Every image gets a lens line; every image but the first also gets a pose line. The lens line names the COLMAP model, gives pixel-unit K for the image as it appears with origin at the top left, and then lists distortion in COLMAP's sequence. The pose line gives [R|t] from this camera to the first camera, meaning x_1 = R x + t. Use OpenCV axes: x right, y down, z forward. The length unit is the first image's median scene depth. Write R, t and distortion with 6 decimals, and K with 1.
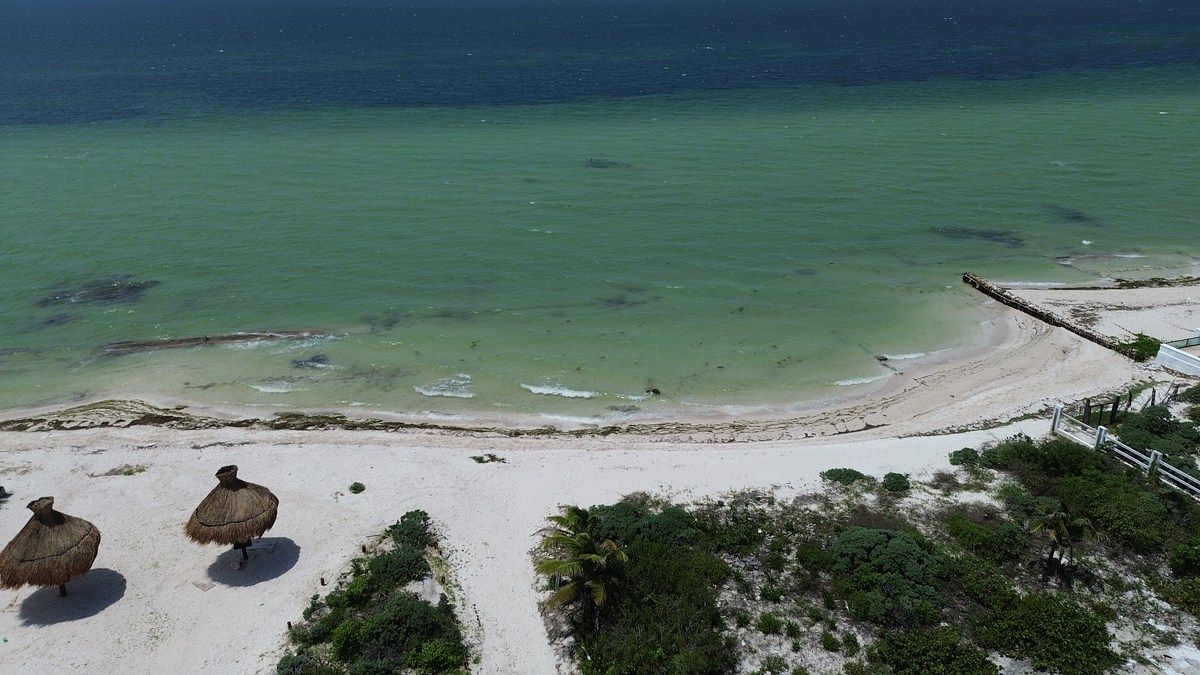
lens RADIAL K [[858.5, 0, 600.0], [0, 858.5, 337.5], [0, 0, 1]] dist [0.052198, -0.035991]
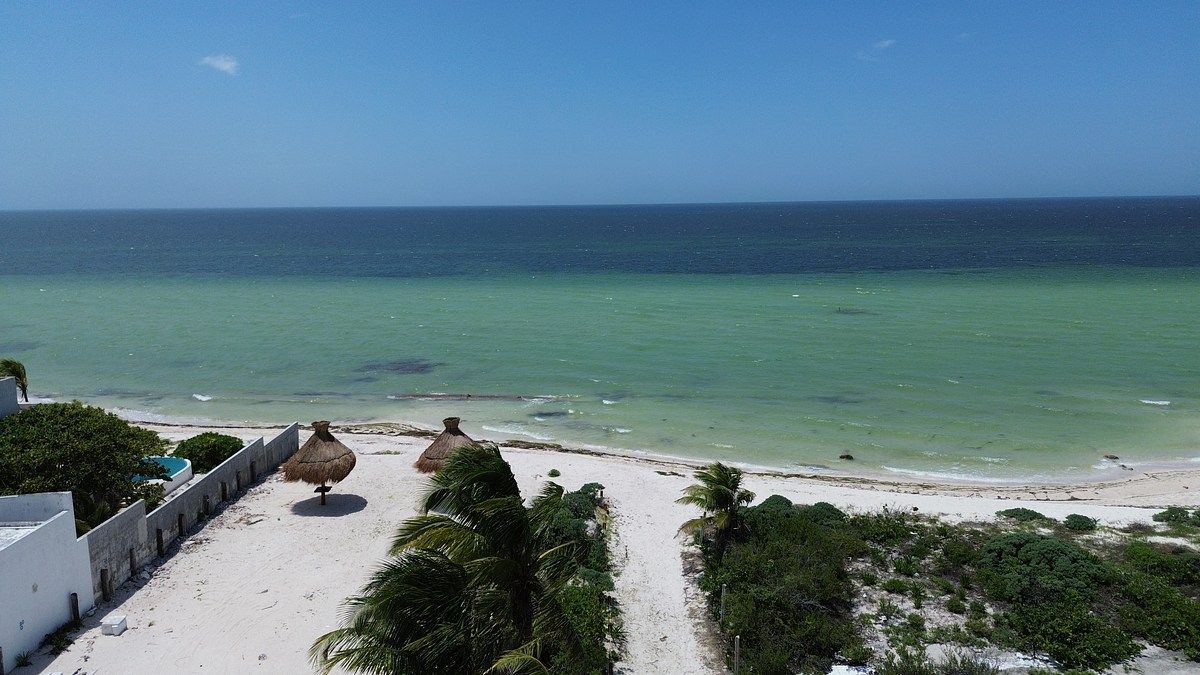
lens RADIAL K [[853.9, 0, 600.0], [0, 853.9, 337.5], [0, 0, 1]] dist [0.069929, -0.060672]
pose [[0.948567, 0.046319, -0.313168, 0.134305], [-0.115745, 0.971492, -0.206896, 0.234133], [0.294657, 0.232503, 0.926887, -0.095404]]
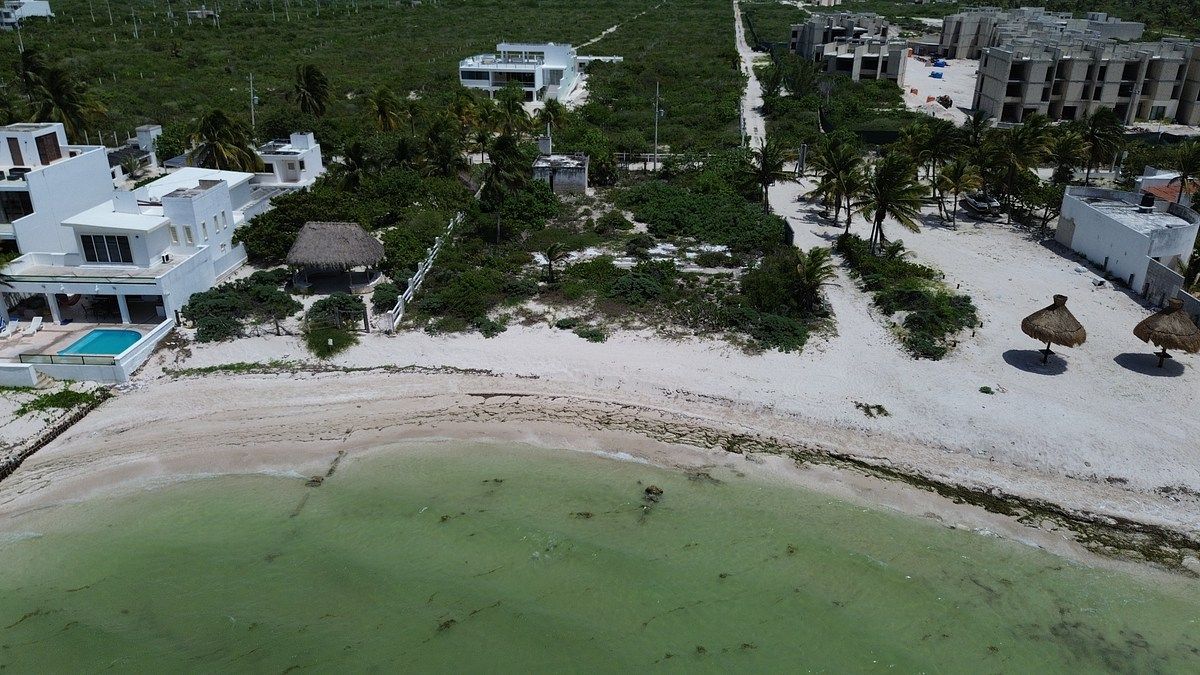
lens RADIAL K [[856.9, 0, 600.0], [0, 856.9, 337.5], [0, 0, 1]] dist [0.064832, -0.053510]
pose [[-0.934368, -0.138014, 0.328493, -0.172698], [0.135906, 0.714187, 0.686634, -0.783080], [-0.329371, 0.686213, -0.648557, 1.949437]]
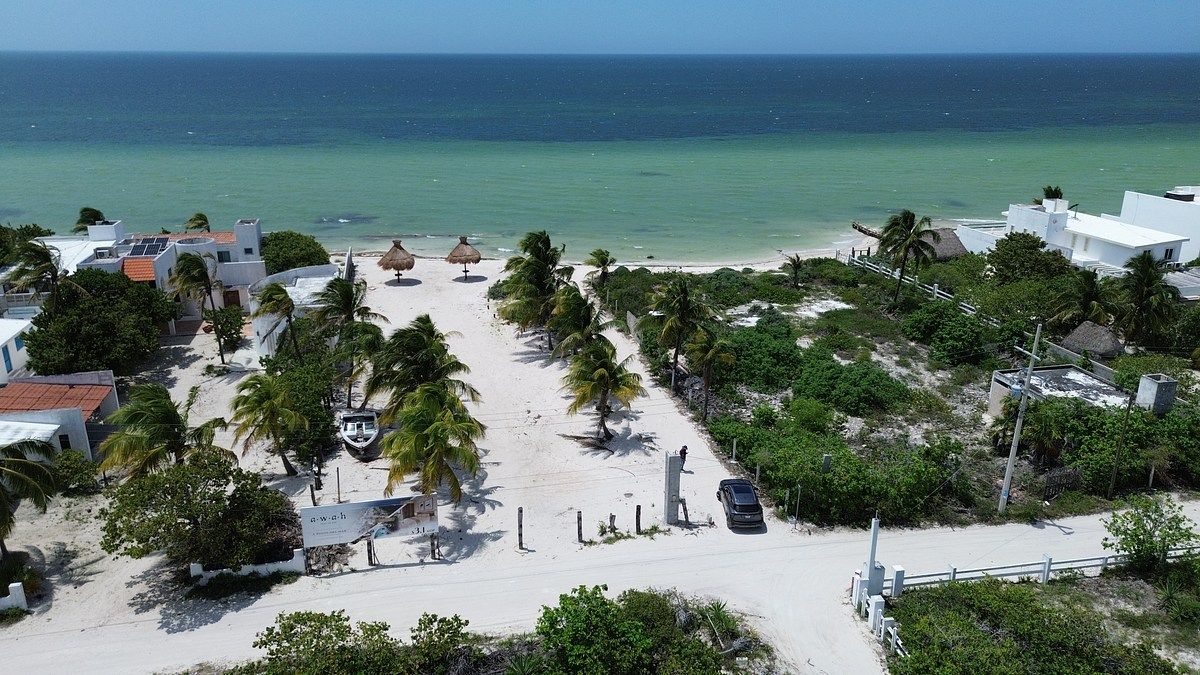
lens RADIAL K [[856.5, 0, 600.0], [0, 856.5, 337.5], [0, 0, 1]] dist [0.071184, -0.083293]
pose [[0.995662, 0.038847, -0.084548, 0.161736], [-0.044425, 0.996888, -0.065121, 0.510990], [0.081755, 0.068595, 0.994289, -1.238090]]
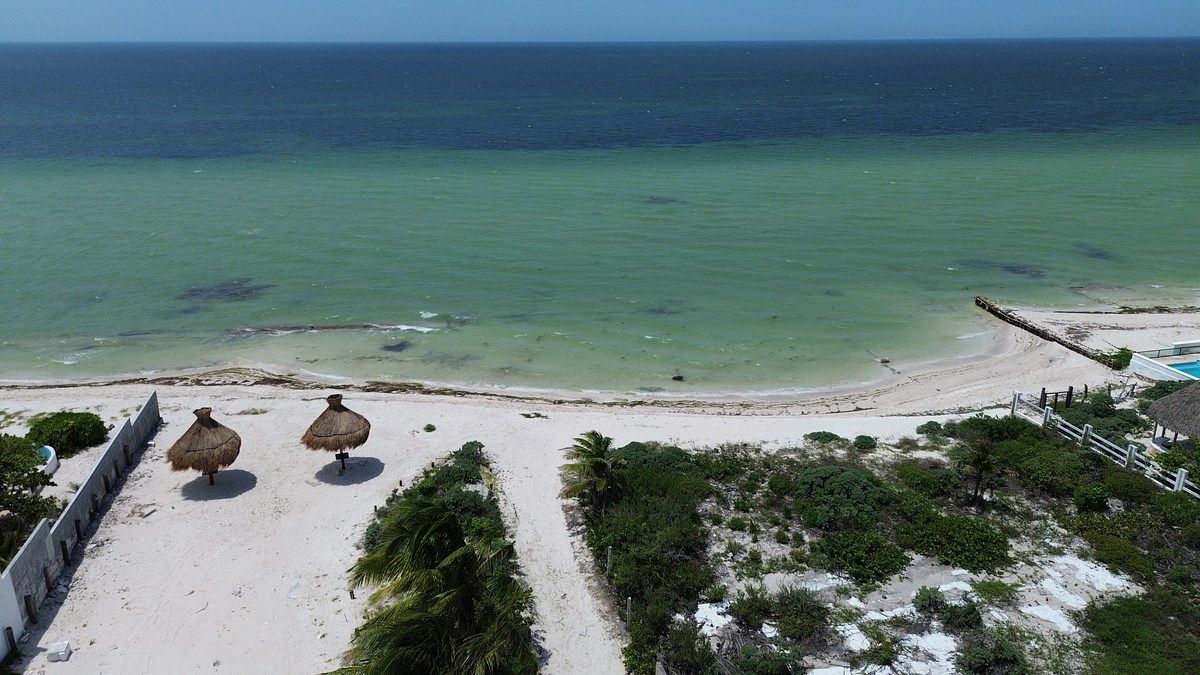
lens RADIAL K [[853.9, 0, 600.0], [0, 853.9, 337.5], [0, 0, 1]] dist [0.069929, -0.060672]
pose [[0.995797, 0.034016, -0.085034, 0.071977], [-0.038587, 0.997865, -0.052700, 0.101028], [0.083059, 0.055759, 0.994983, -0.244301]]
